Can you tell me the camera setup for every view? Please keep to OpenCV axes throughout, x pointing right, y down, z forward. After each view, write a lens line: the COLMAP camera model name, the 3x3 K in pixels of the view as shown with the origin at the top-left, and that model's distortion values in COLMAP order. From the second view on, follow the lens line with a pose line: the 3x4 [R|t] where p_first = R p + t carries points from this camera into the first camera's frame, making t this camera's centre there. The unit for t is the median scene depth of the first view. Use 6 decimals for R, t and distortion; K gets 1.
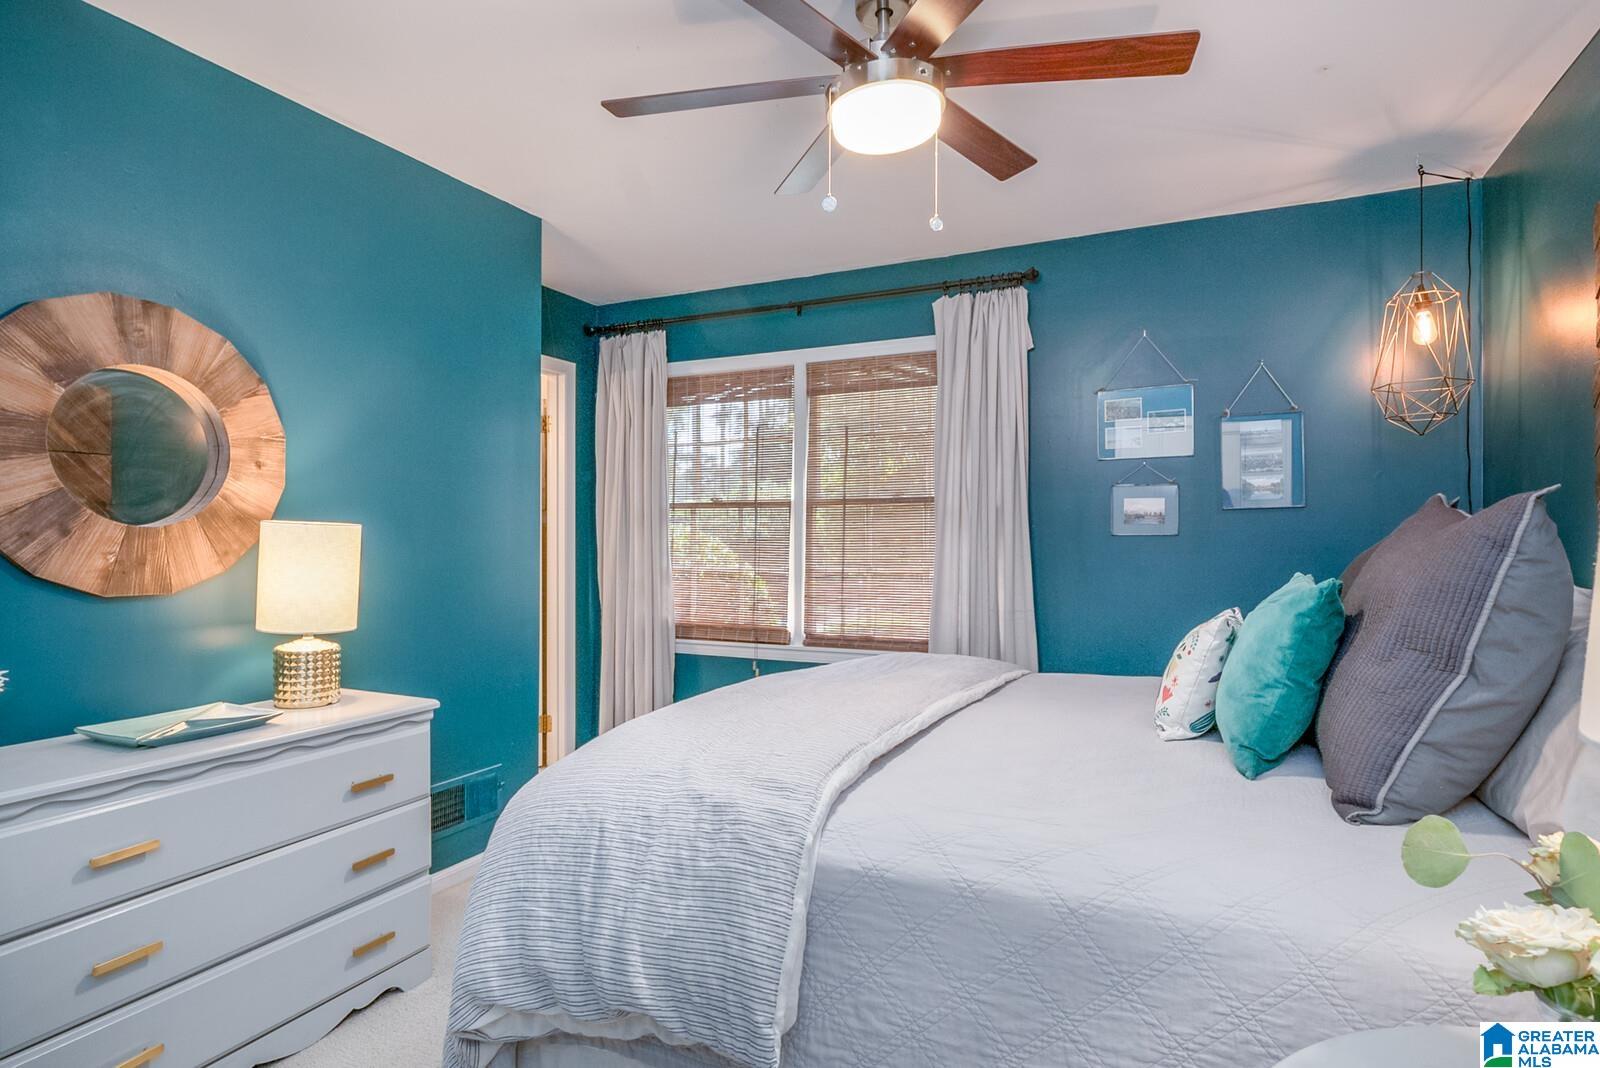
lens RADIAL K [[850.3, 0, 800.0], [0, 850.3, 534.0], [0, 0, 1]] dist [-0.007676, -0.000552]
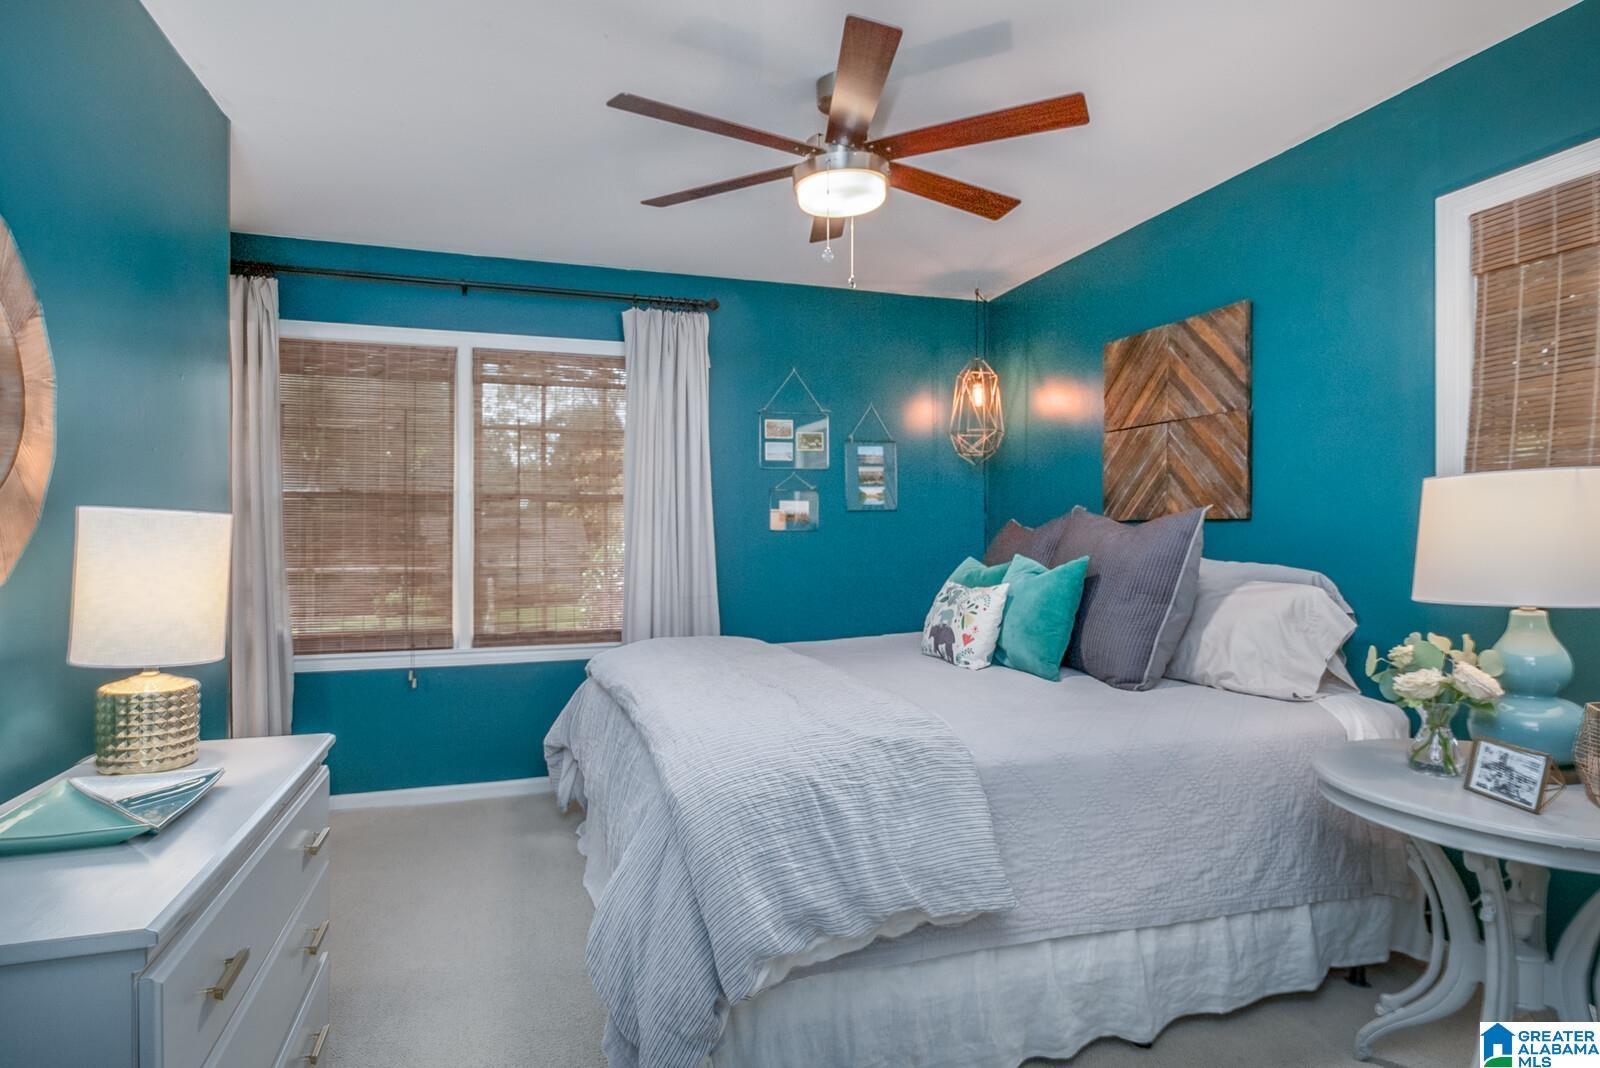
lens RADIAL K [[856.3, 0, 800.0], [0, 856.3, 534.0], [0, 0, 1]] dist [0.001759, 0.000557]
pose [[0.731001, -0.001833, 0.682374, -0.480422], [-0.001236, 0.999991, 0.004010, 0.001574], [-0.682376, -0.003775, 0.730992, 0.075691]]
